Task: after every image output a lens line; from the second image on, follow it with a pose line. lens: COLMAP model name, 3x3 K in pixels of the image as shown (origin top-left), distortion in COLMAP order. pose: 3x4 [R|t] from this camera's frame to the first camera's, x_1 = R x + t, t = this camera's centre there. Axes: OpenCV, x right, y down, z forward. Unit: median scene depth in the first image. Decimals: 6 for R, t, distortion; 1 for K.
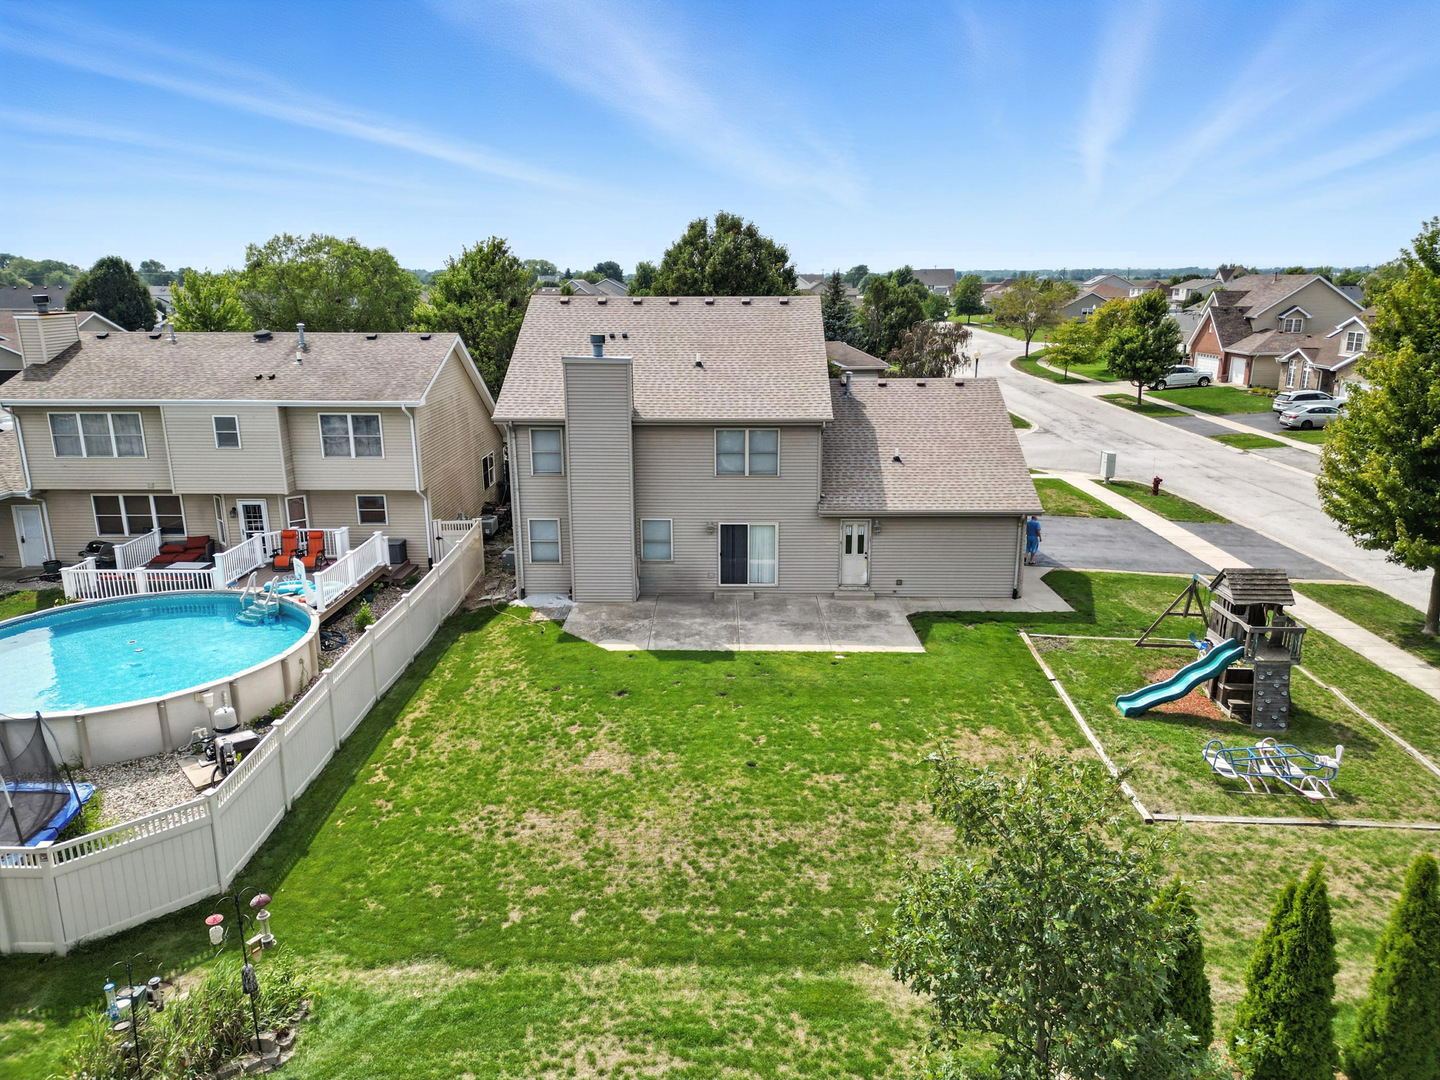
lens RADIAL K [[1006.5, 0, 720.0], [0, 1006.5, 540.0], [0, 0, 1]] dist [0.078671, -0.075261]
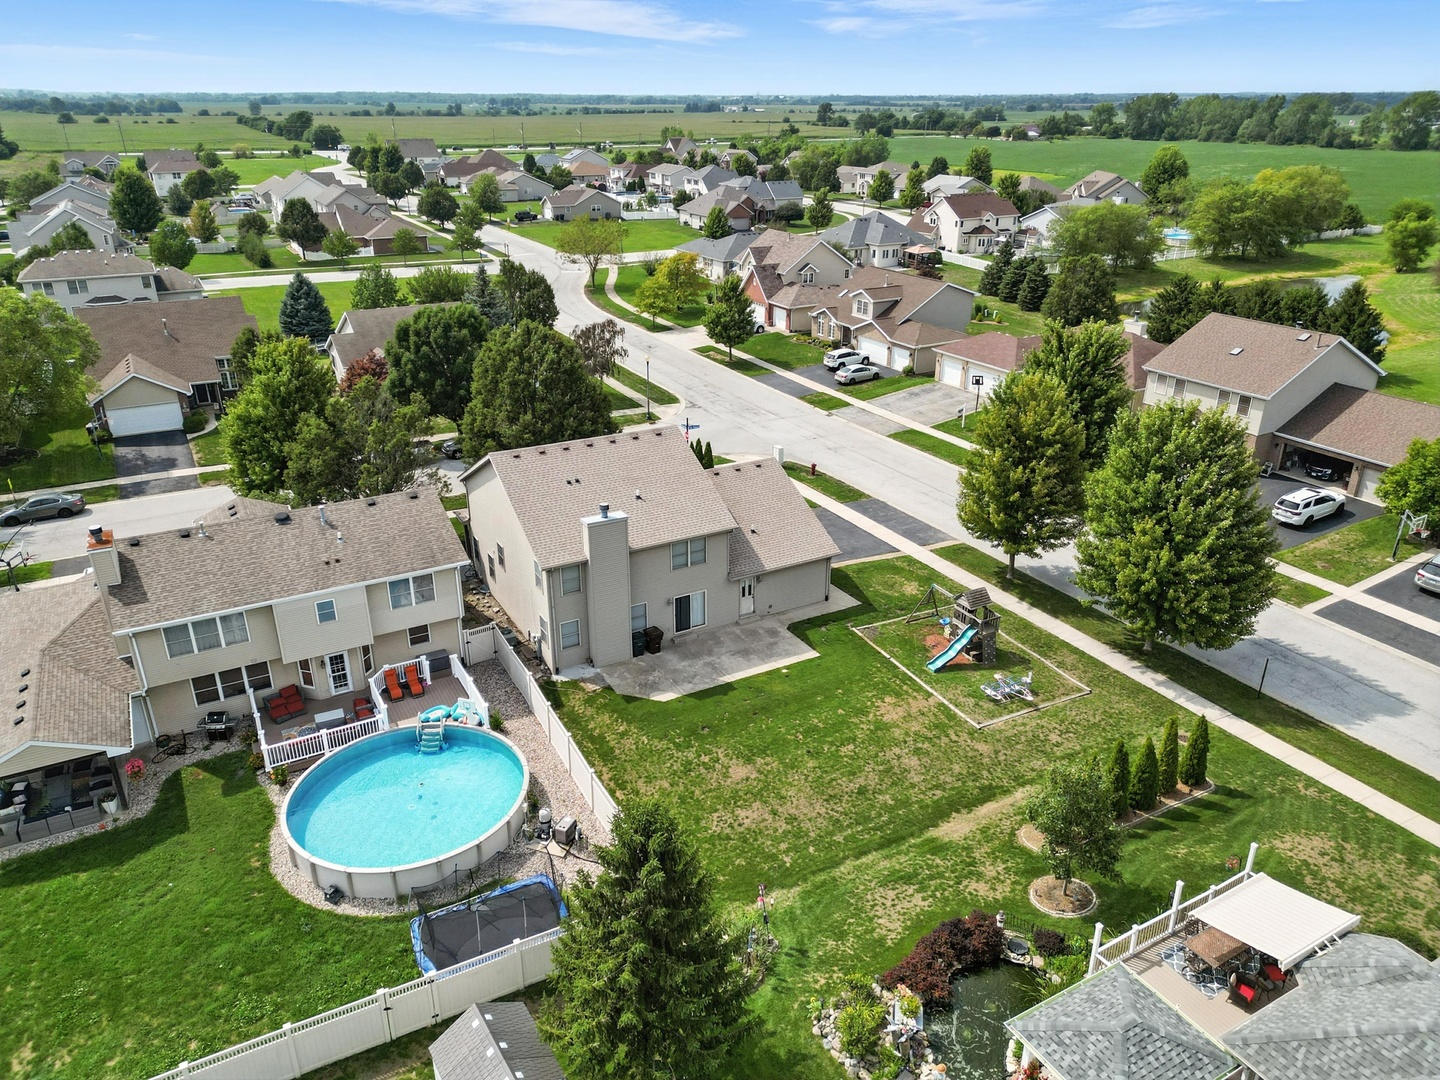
lens RADIAL K [[1006.5, 0, 720.0], [0, 1006.5, 540.0], [0, 0, 1]] dist [0.078671, -0.075261]
pose [[0.865583, -0.197616, 0.460124, -0.662492], [0.123249, 0.974647, 0.186741, -0.400869], [-0.485362, -0.104930, 0.867994, -0.413116]]
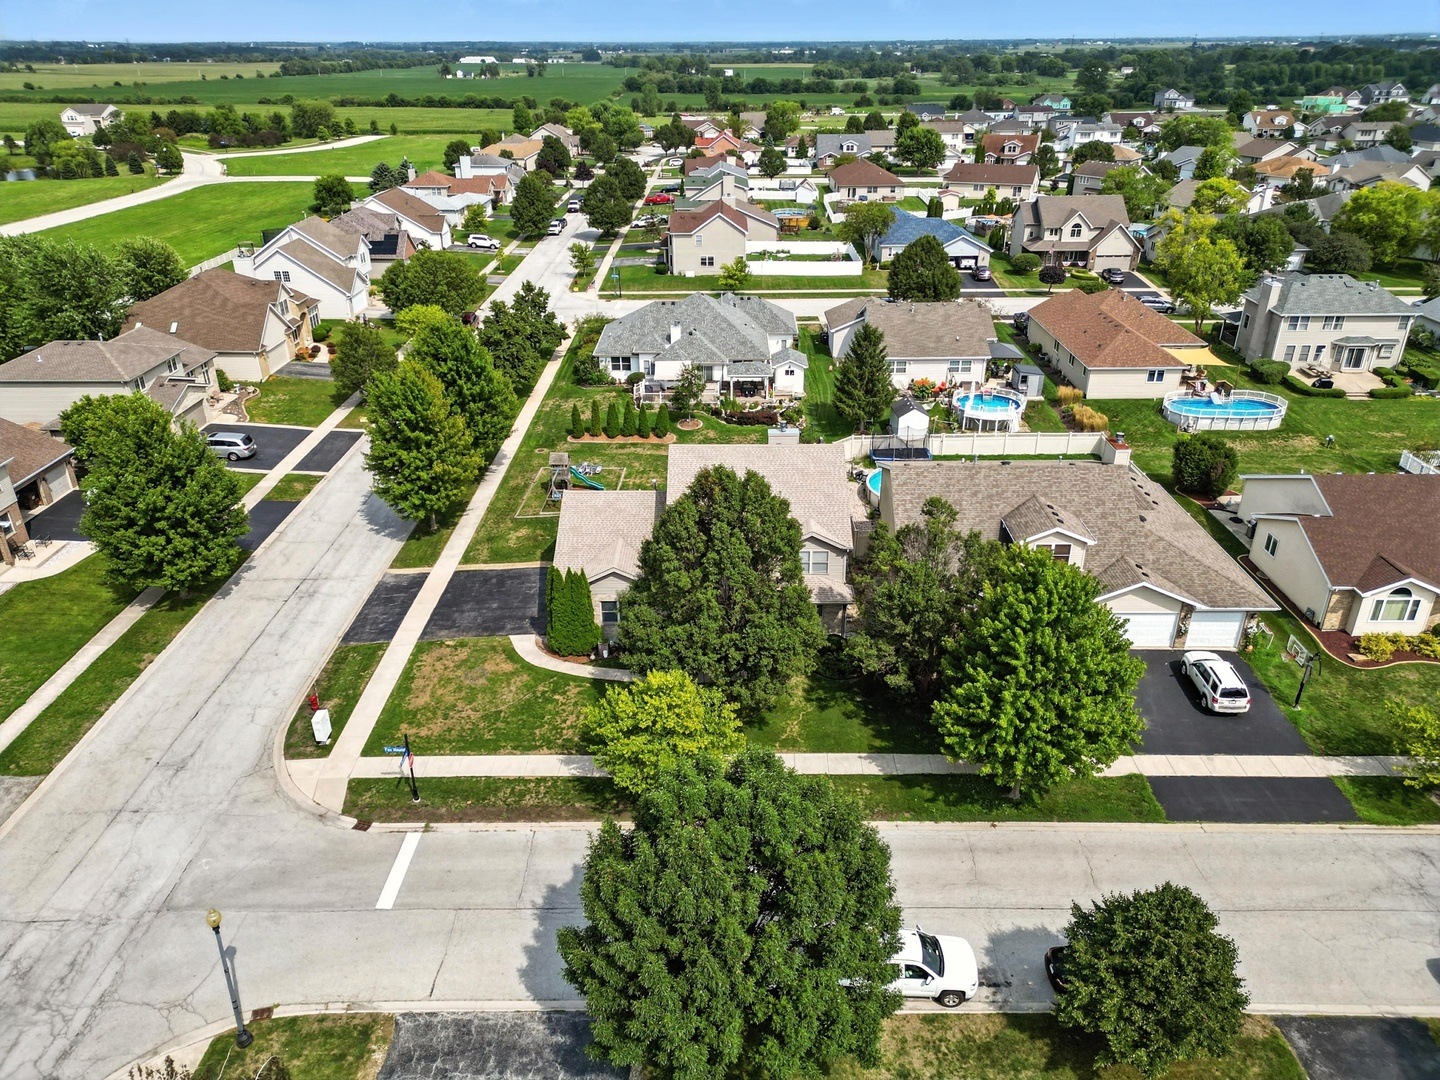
lens RADIAL K [[1002.8, 0, 720.0], [0, 1002.8, 540.0], [0, 0, 1]] dist [0.071019, -0.036255]
pose [[-0.999953, 0.009422, -0.002416, 0.023548], [0.005470, 0.750038, 0.661372, -1.400677], [0.008043, 0.661328, -0.750054, 2.694713]]
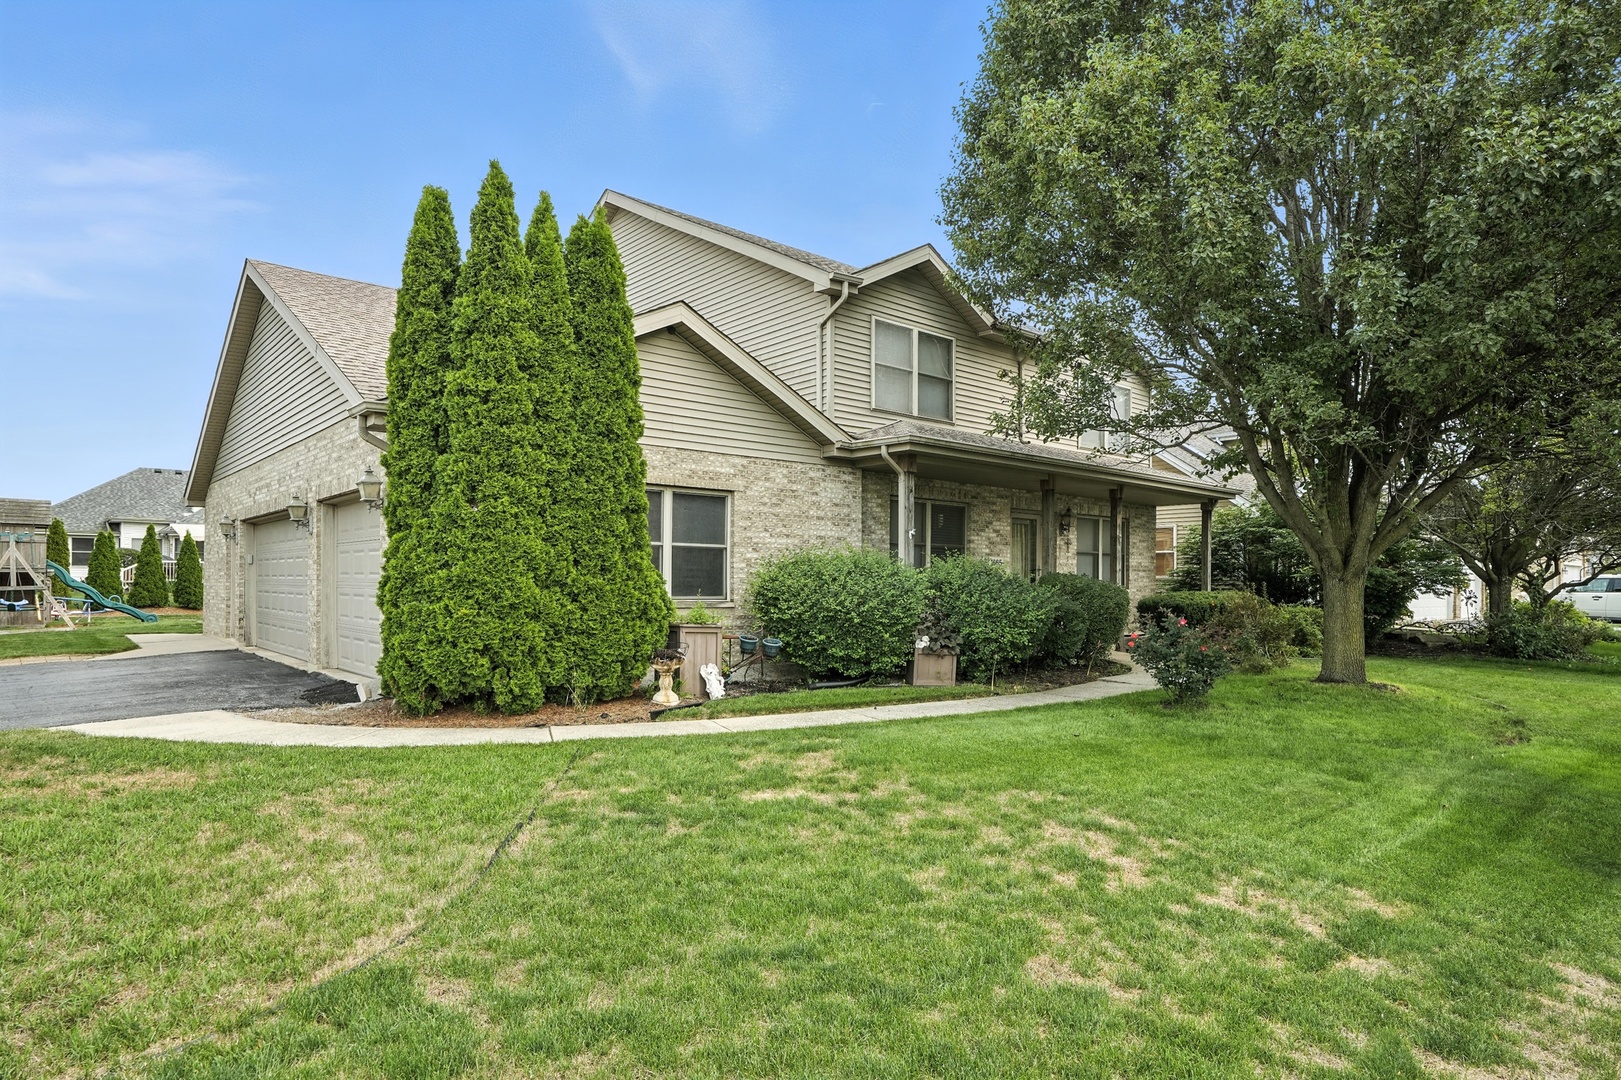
lens RADIAL K [[927.0, 0, 810.5], [0, 927.0, 540.0], [0, 0, 1]] dist [-0.003798, -0.000580]
pose [[-0.744835, -0.032475, -0.666458, 0.419331], [-0.170426, 0.974944, 0.142962, -0.176138], [0.645117, 0.220065, -0.731707, 1.742079]]
